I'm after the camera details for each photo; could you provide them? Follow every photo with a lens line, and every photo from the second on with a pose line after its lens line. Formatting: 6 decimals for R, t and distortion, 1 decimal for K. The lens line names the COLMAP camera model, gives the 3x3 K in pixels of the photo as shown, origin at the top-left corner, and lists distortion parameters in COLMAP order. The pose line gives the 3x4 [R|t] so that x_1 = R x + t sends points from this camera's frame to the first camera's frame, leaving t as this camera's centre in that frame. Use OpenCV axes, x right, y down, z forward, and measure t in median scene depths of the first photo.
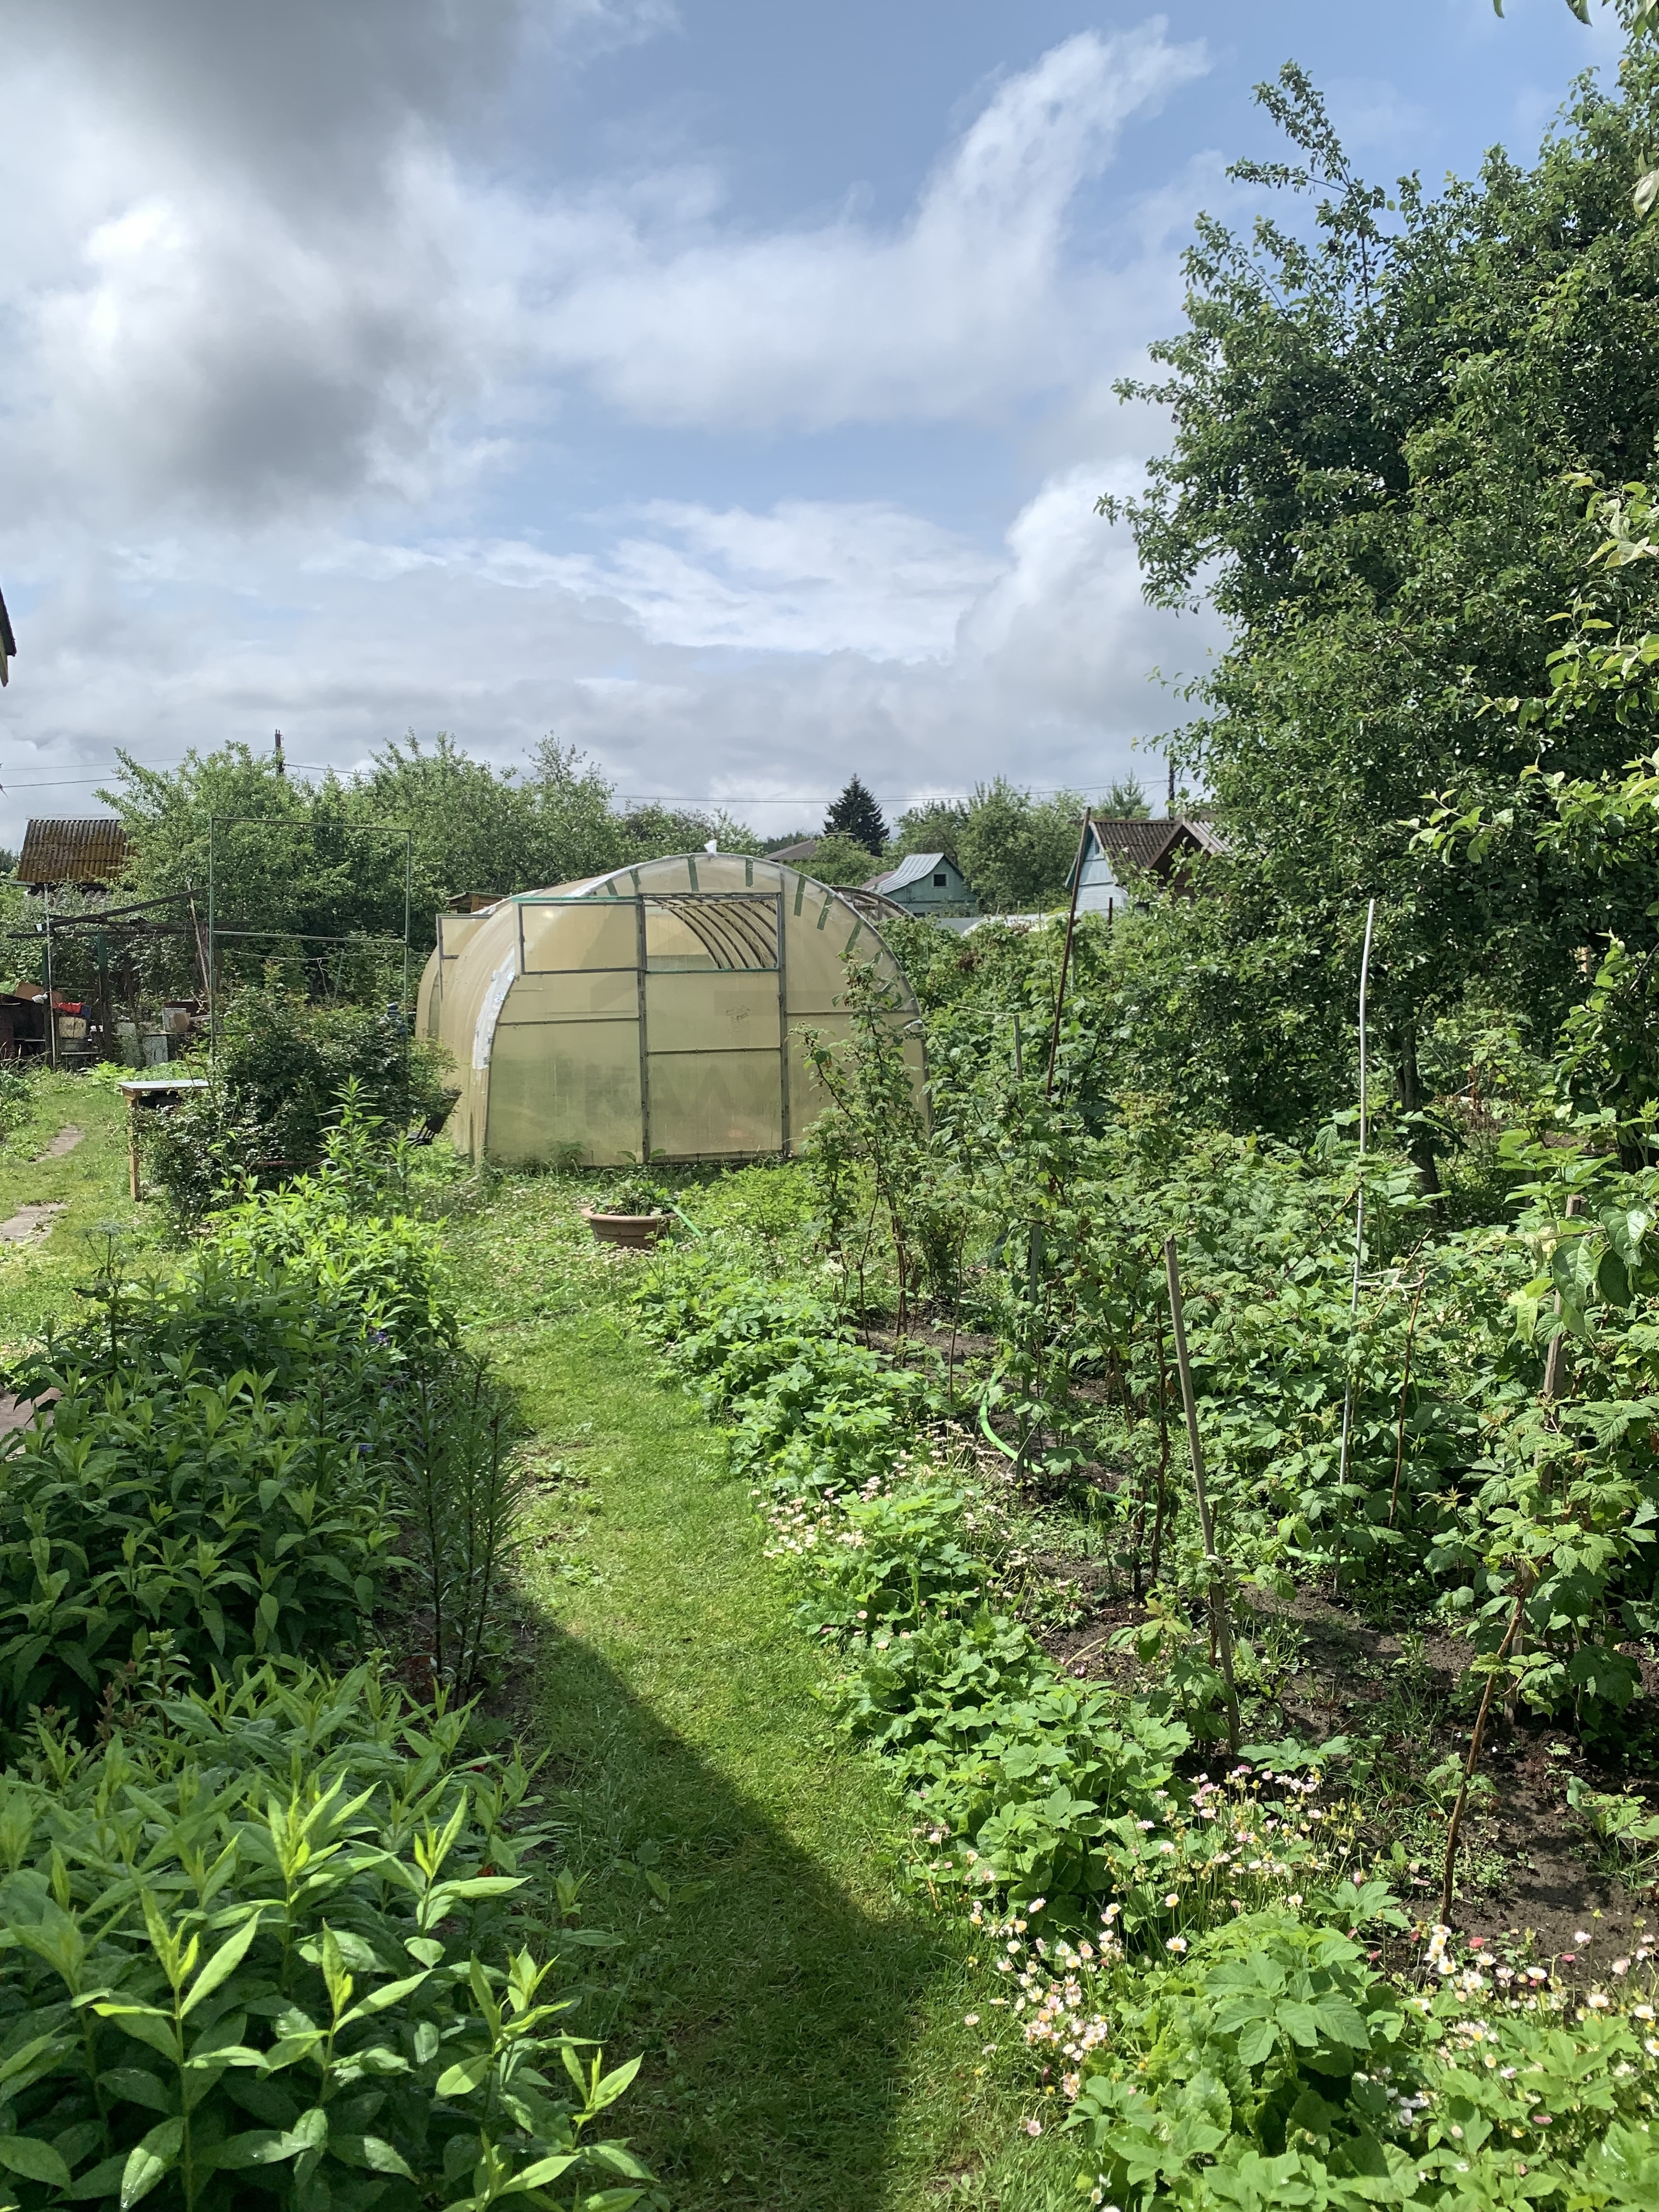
lens RADIAL K [[1652.9, 0, 829.5], [0, 1652.9, 1106.0], [0, 0, 1]] dist [0.032536, -0.042773]
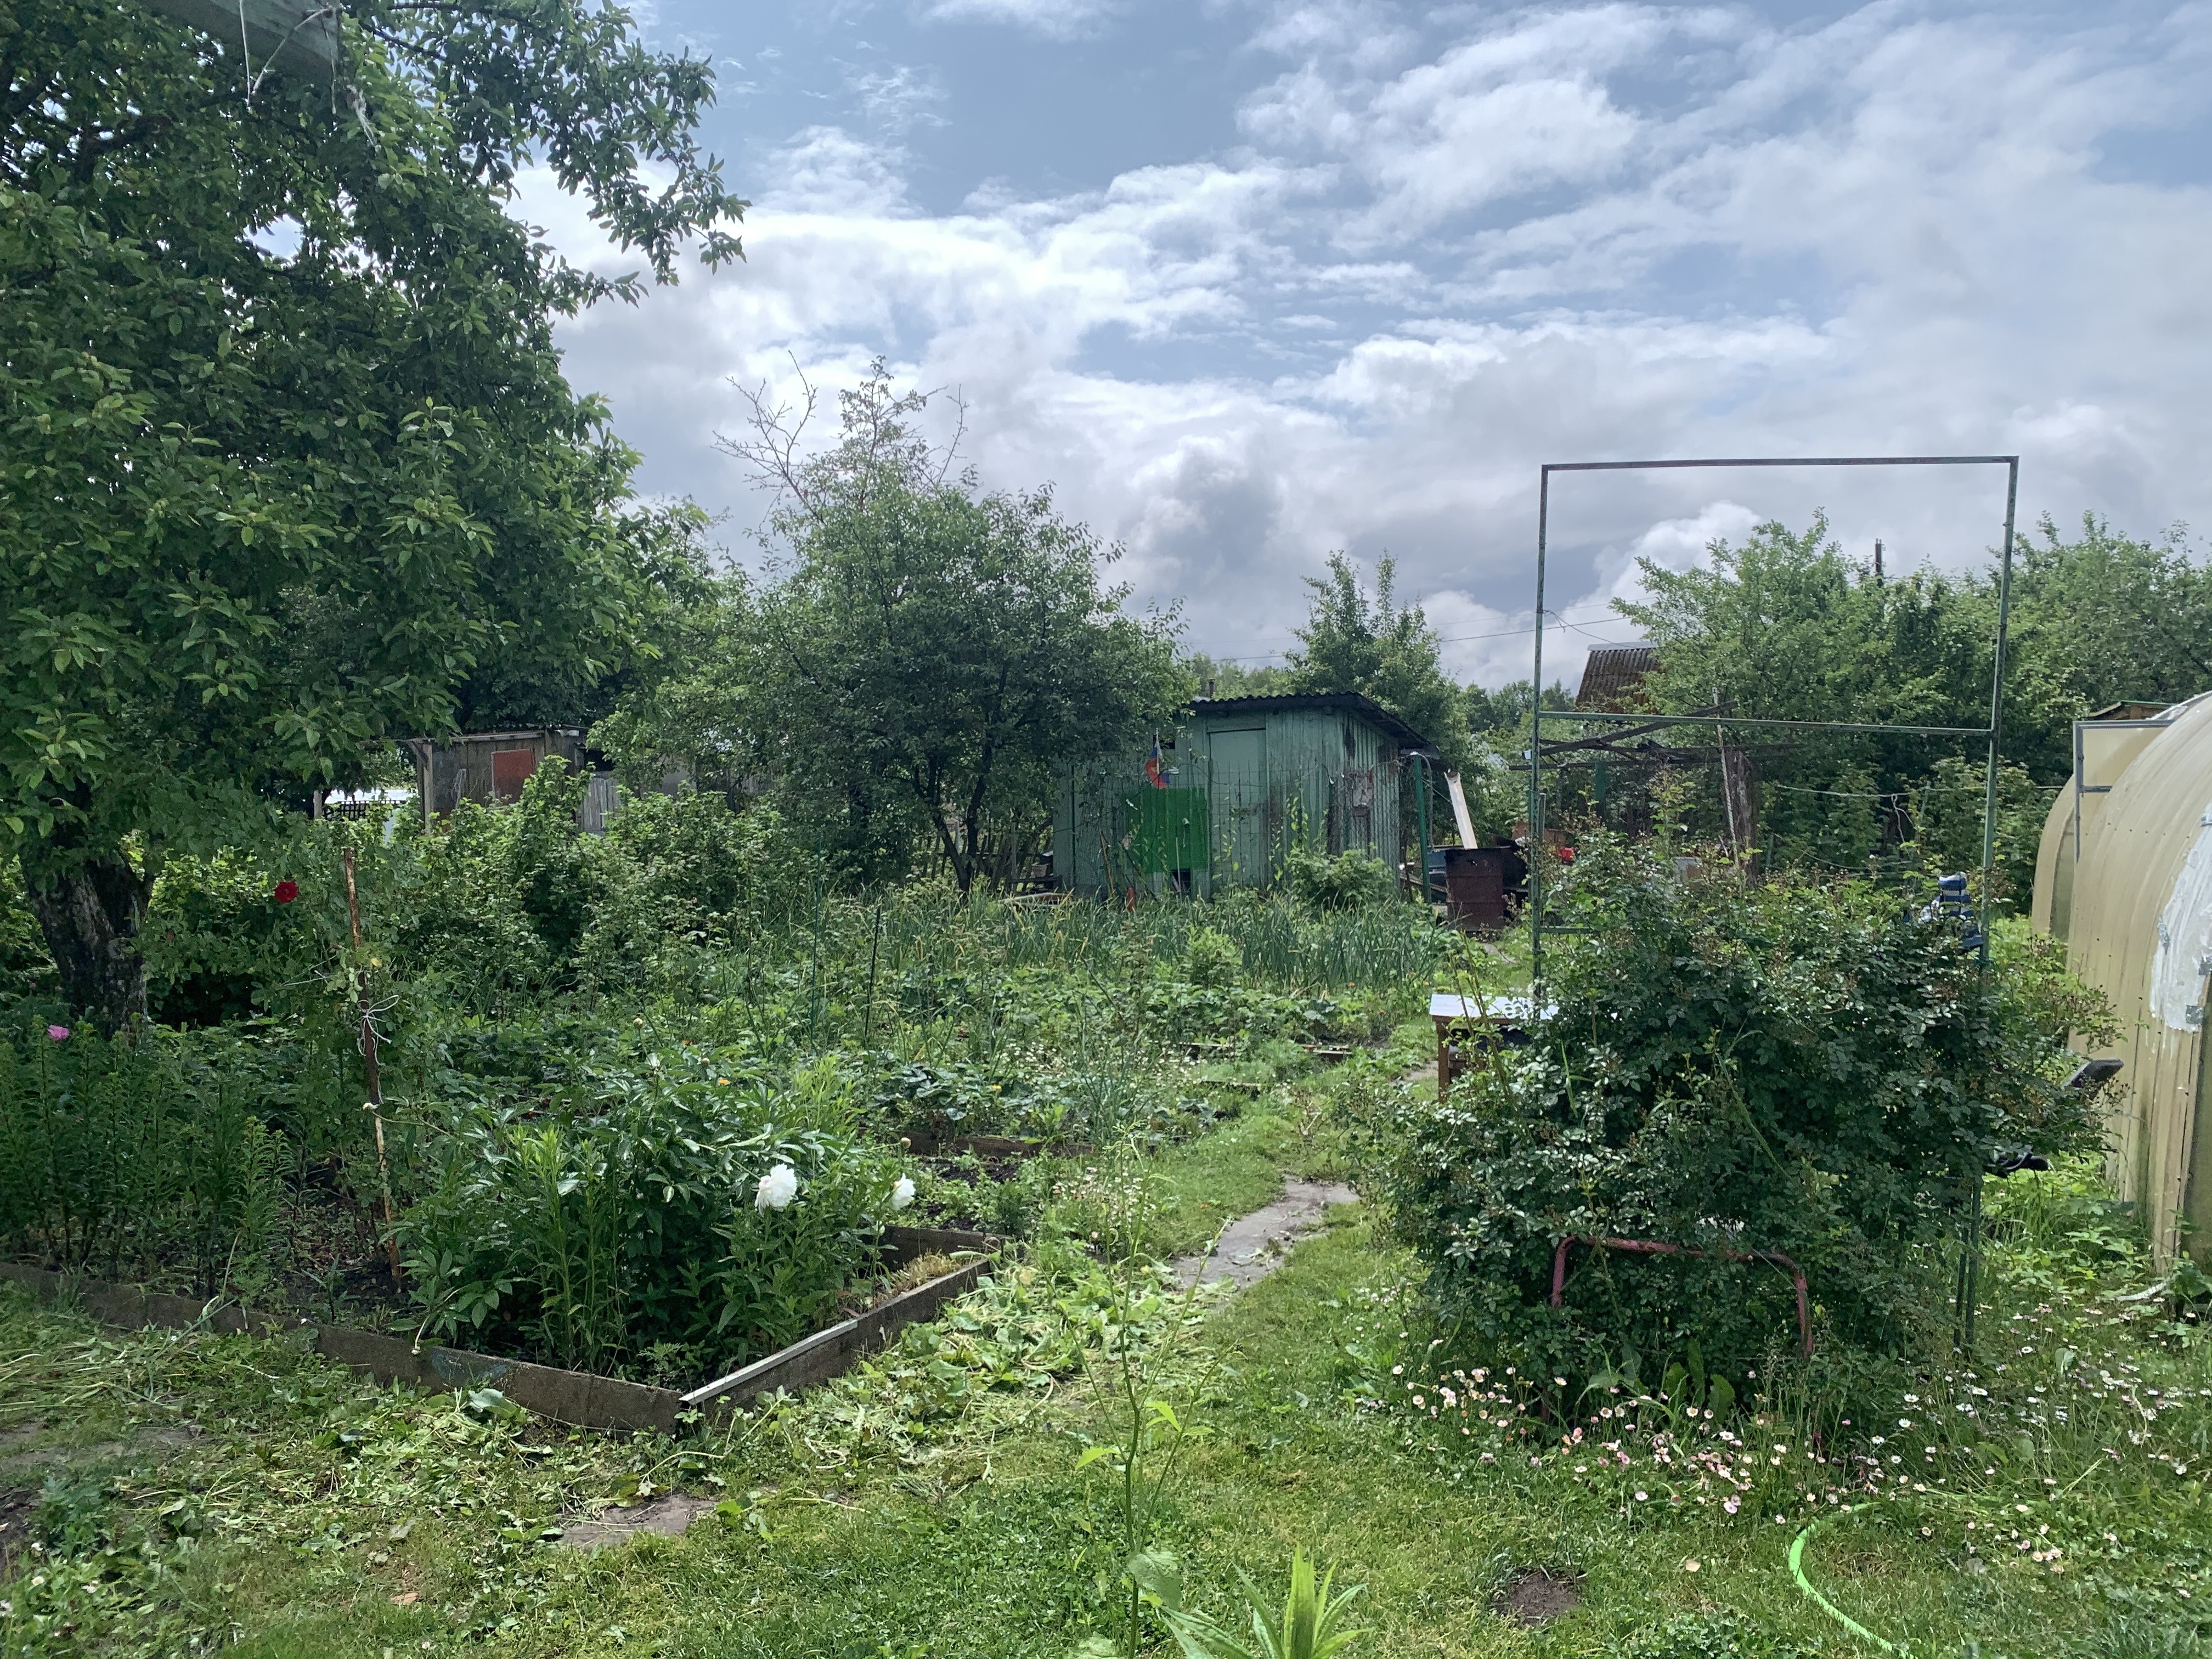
lens RADIAL K [[1770.4, 0, 1061.4], [0, 1770.4, 834.0], [0, 0, 1]] dist [0.013684, -0.005380]
pose [[0.732158, 0.011691, -0.681034, -0.048869], [-0.058836, 0.997201, -0.046135, -0.015951], [0.678589, 0.073847, 0.730797, 0.208411]]
